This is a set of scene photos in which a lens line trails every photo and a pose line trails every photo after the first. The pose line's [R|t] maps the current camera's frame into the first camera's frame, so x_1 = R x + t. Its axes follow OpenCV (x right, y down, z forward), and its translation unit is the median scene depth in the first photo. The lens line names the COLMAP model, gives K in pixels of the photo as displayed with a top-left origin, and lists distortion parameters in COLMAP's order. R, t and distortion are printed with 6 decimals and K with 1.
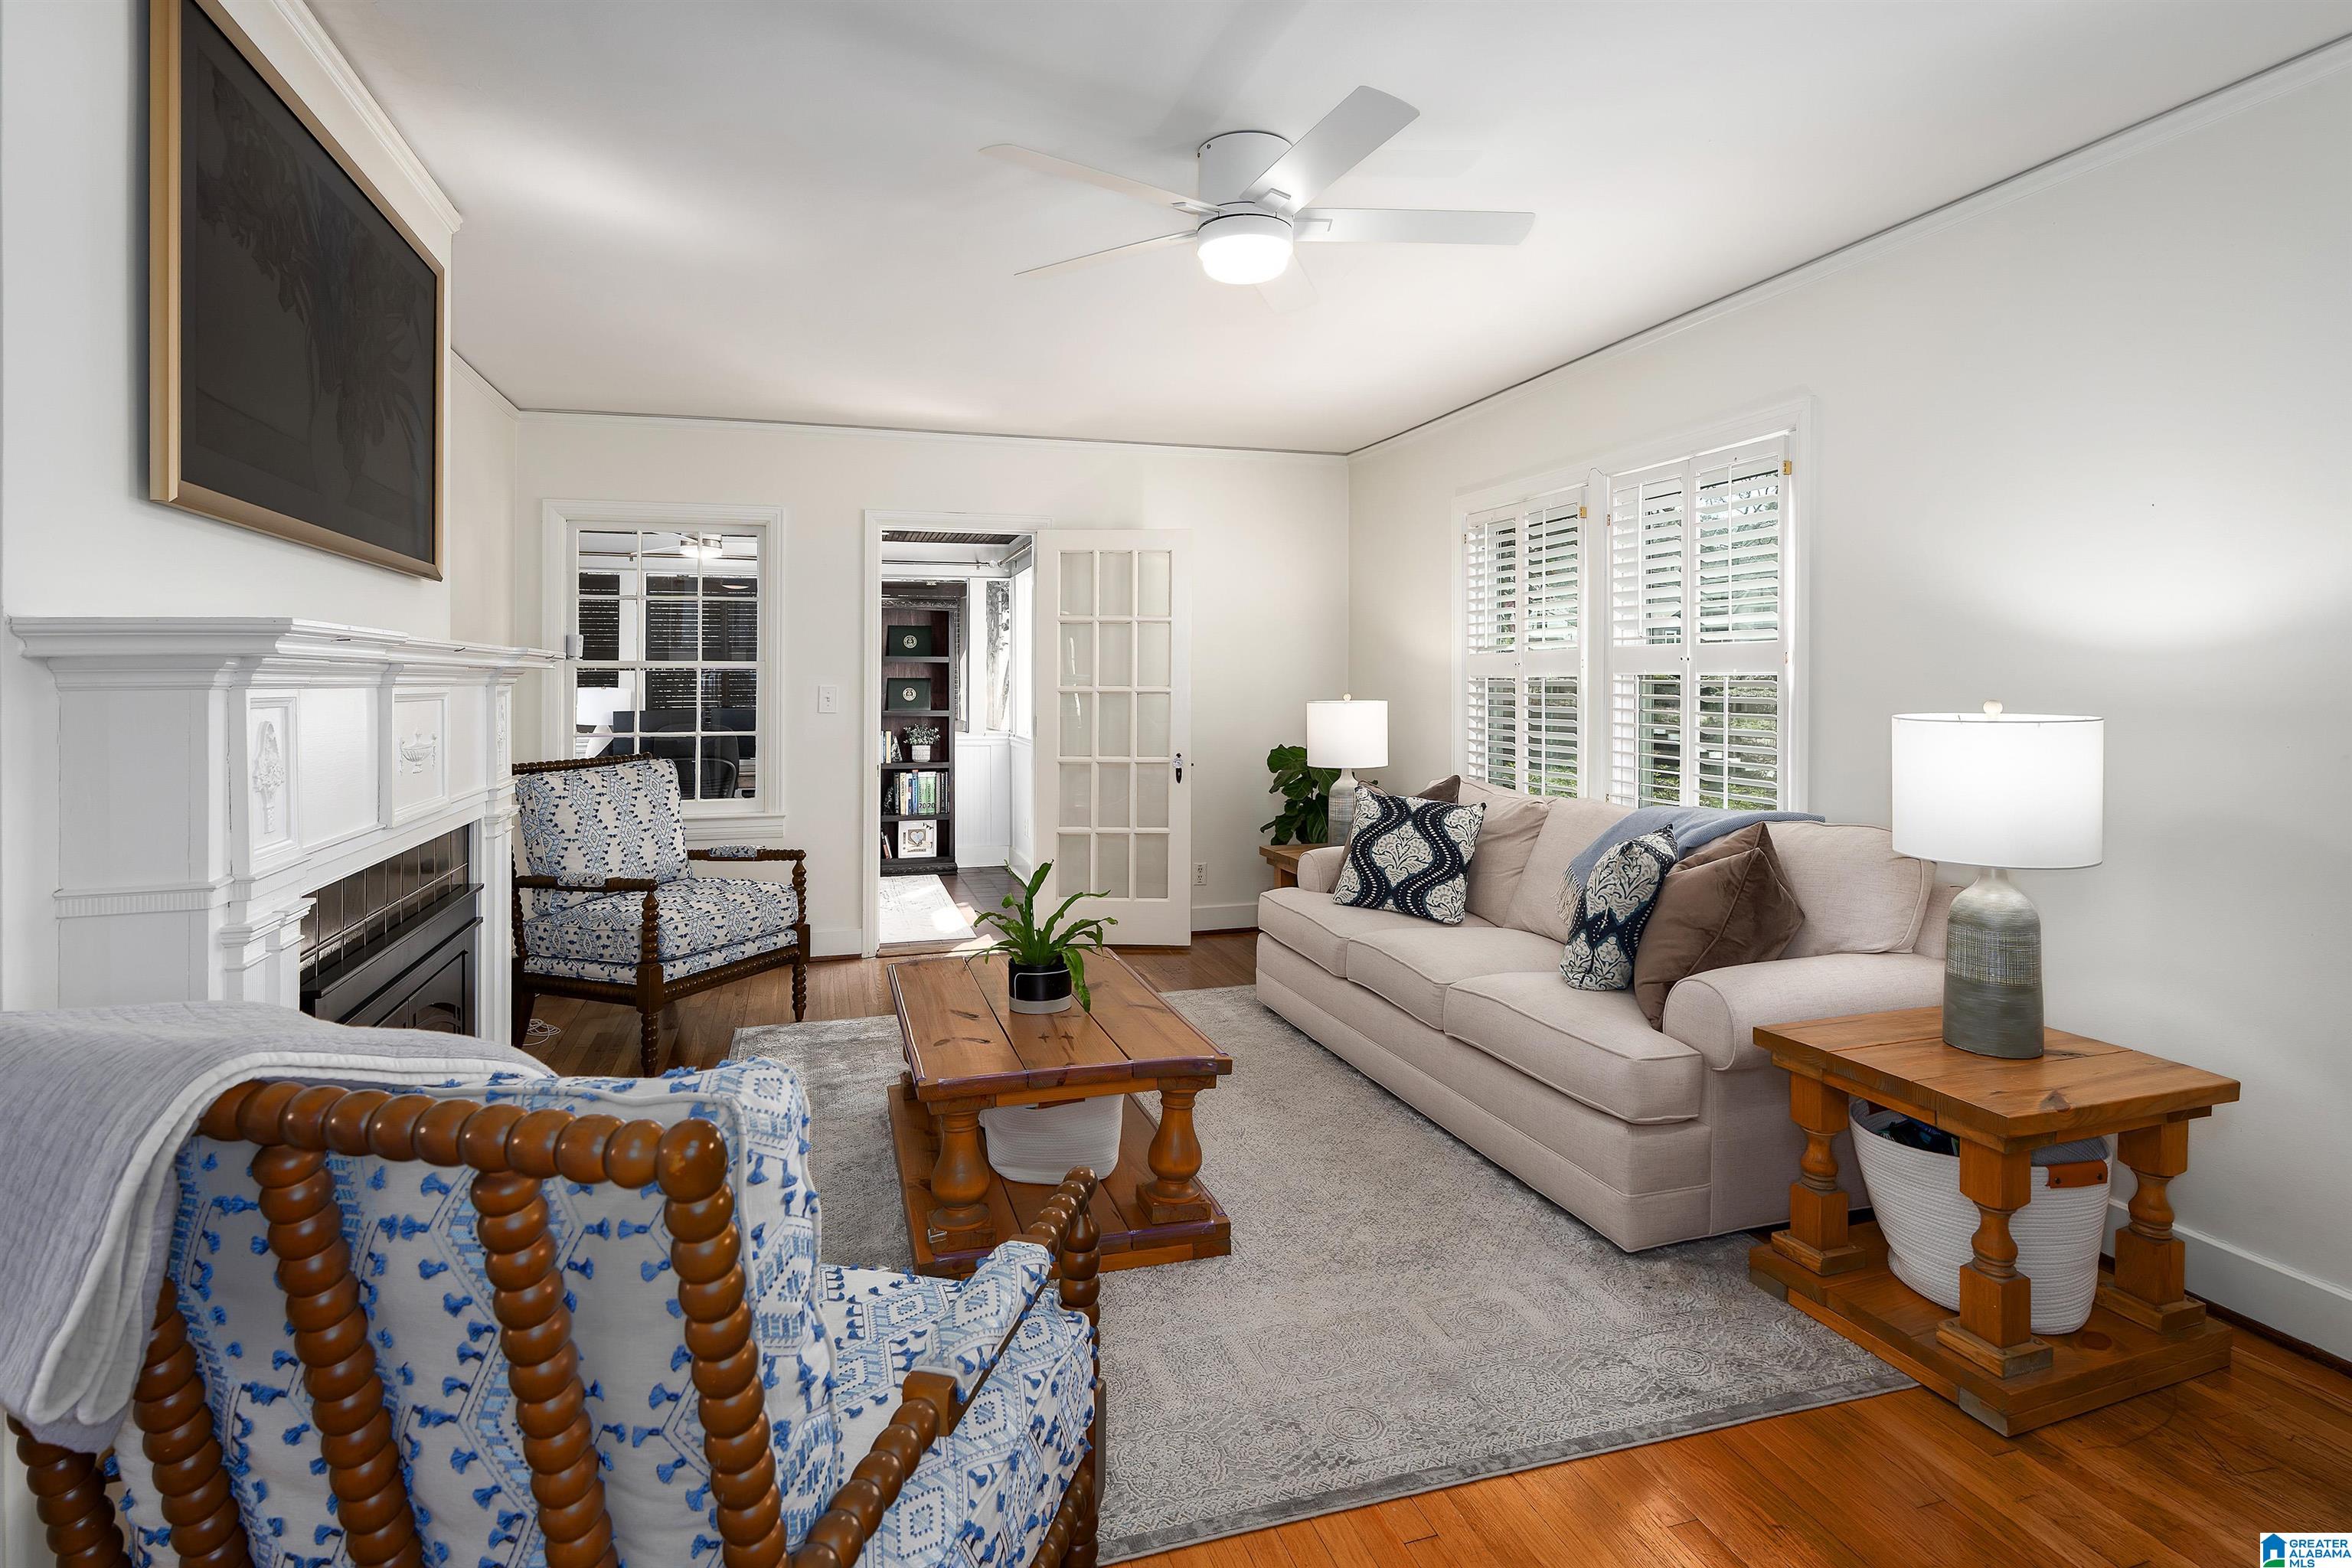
lens RADIAL K [[1172.5, 0, 1152.3], [0, 1172.5, 689.7], [0, 0, 1]] dist [-0.002462, 0.000056]
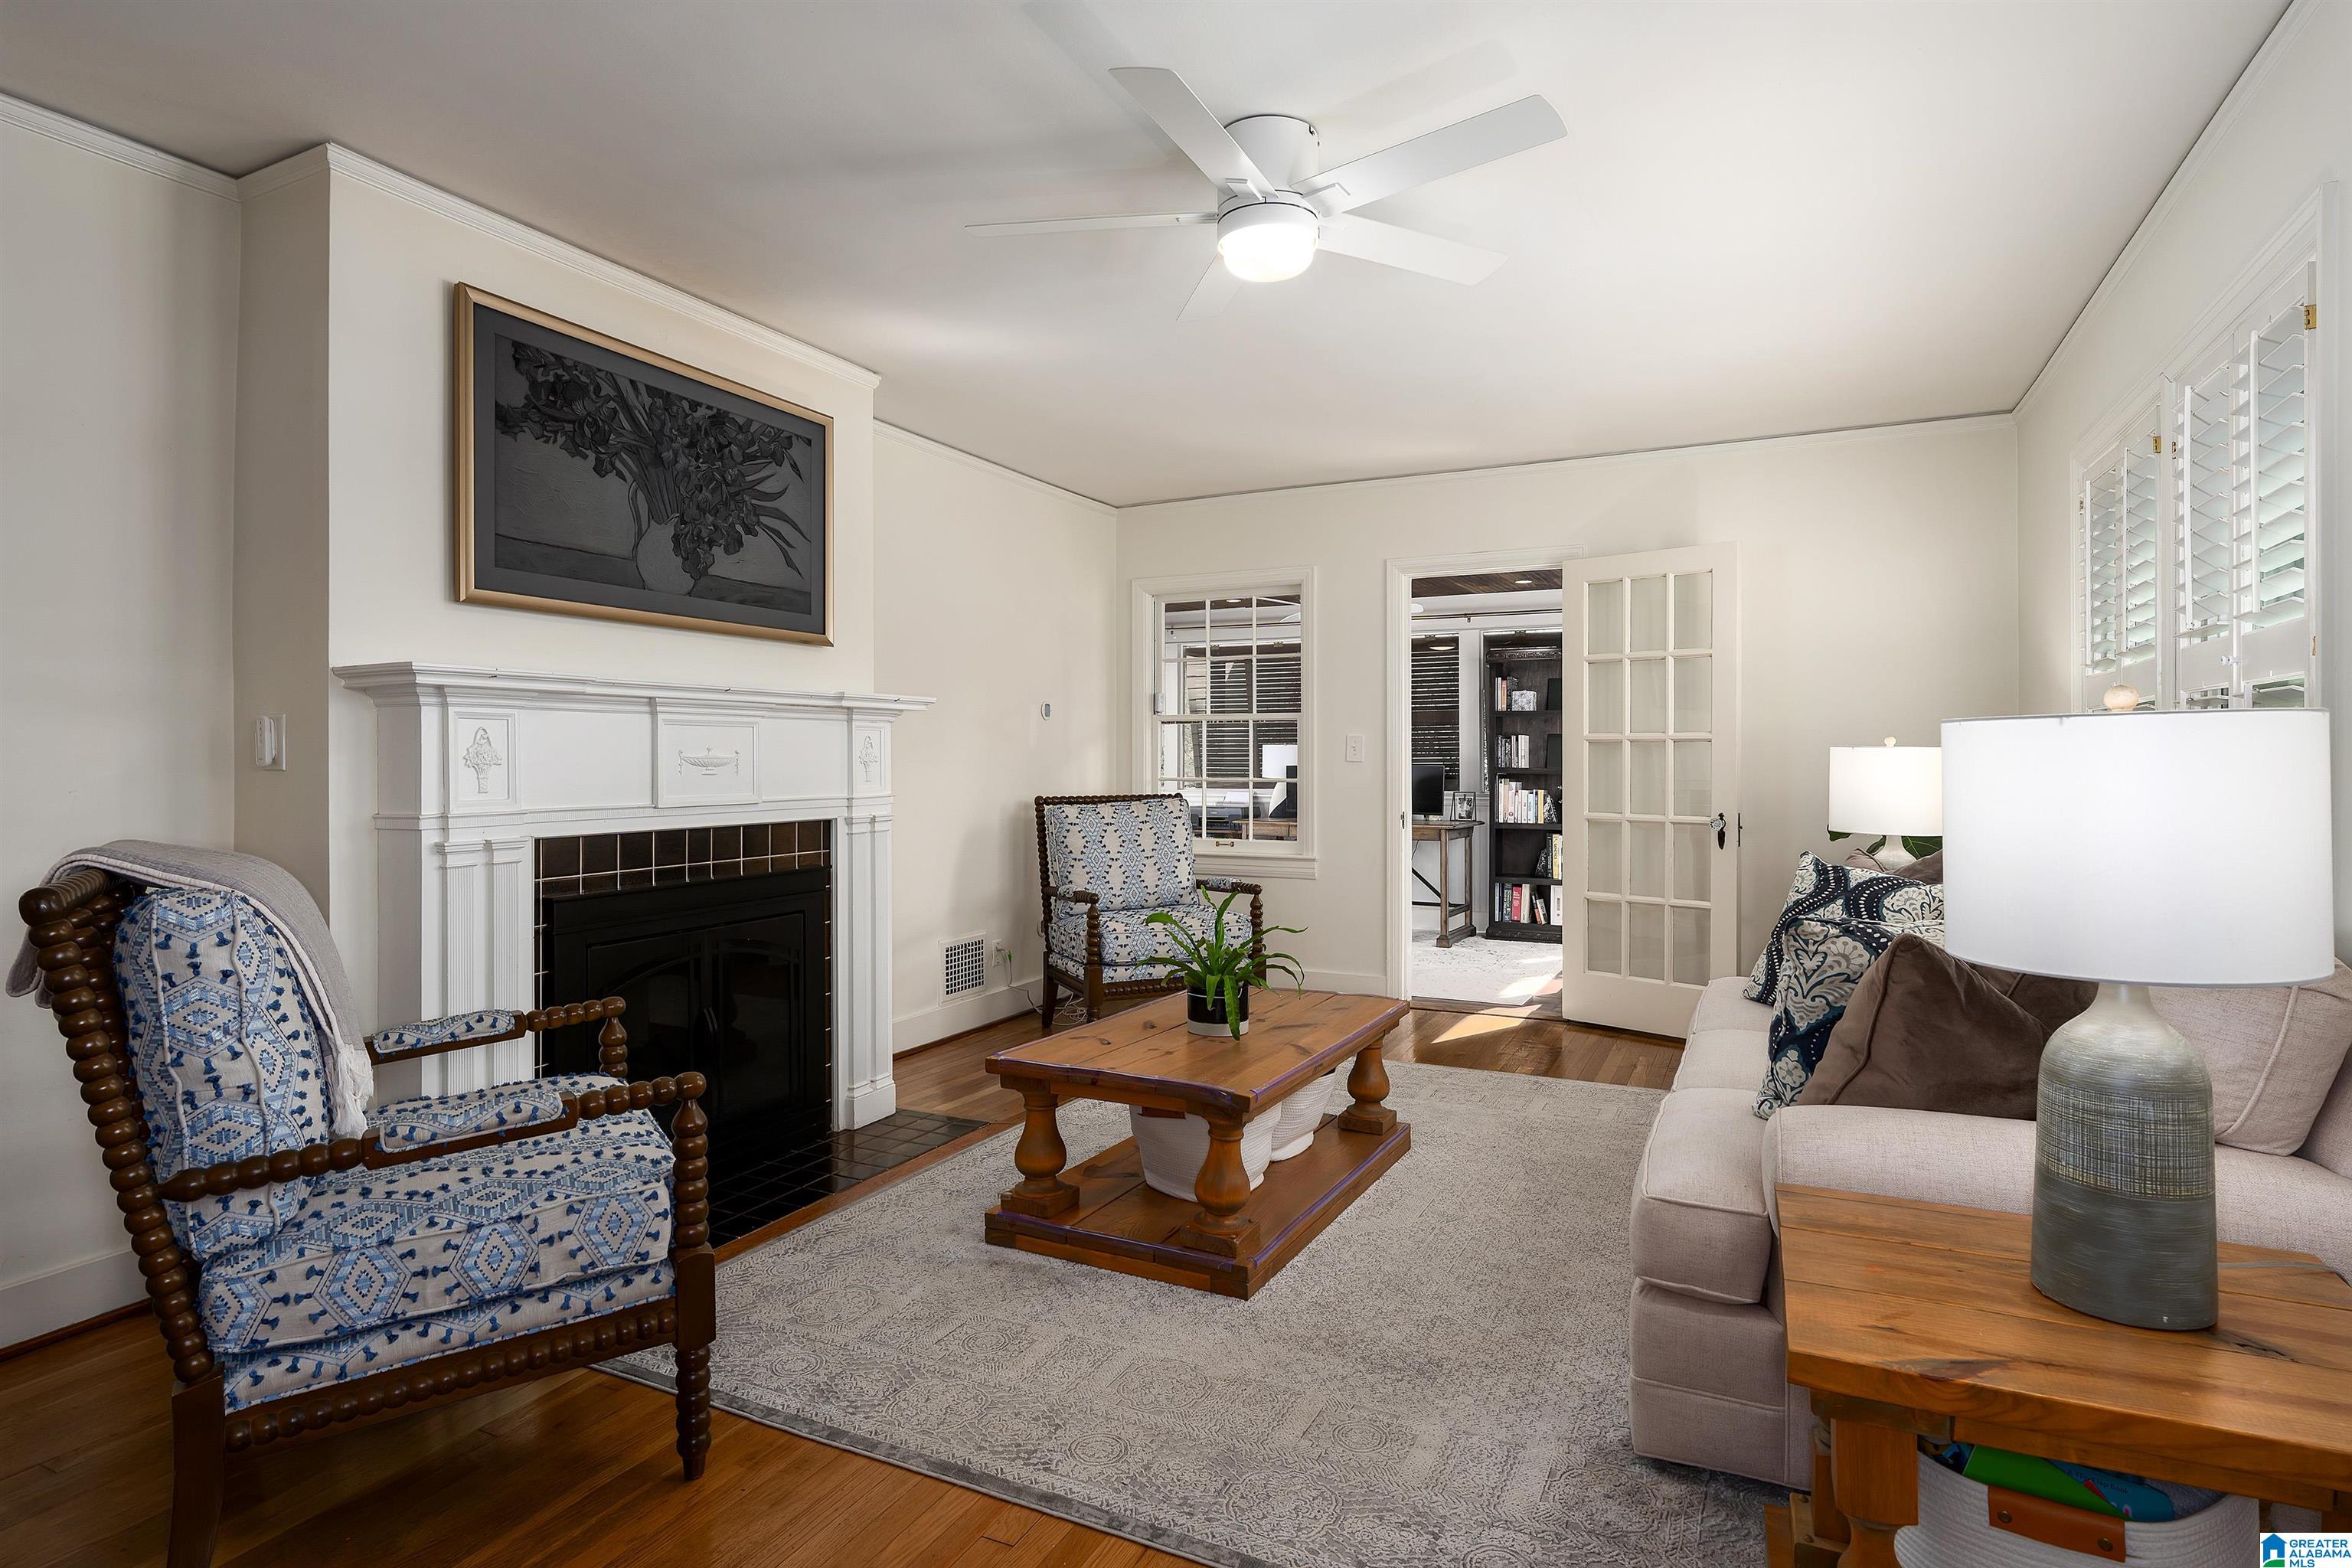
lens RADIAL K [[1218.4, 0, 1179.2], [0, 1218.4, 769.6], [0, 0, 1]] dist [-0.003141, -0.000158]
pose [[0.733496, 0.007342, -0.679654, 0.466935], [-0.004569, 0.999972, 0.005871, 0.029228], [0.679678, -0.001201, 0.733509, 0.157217]]
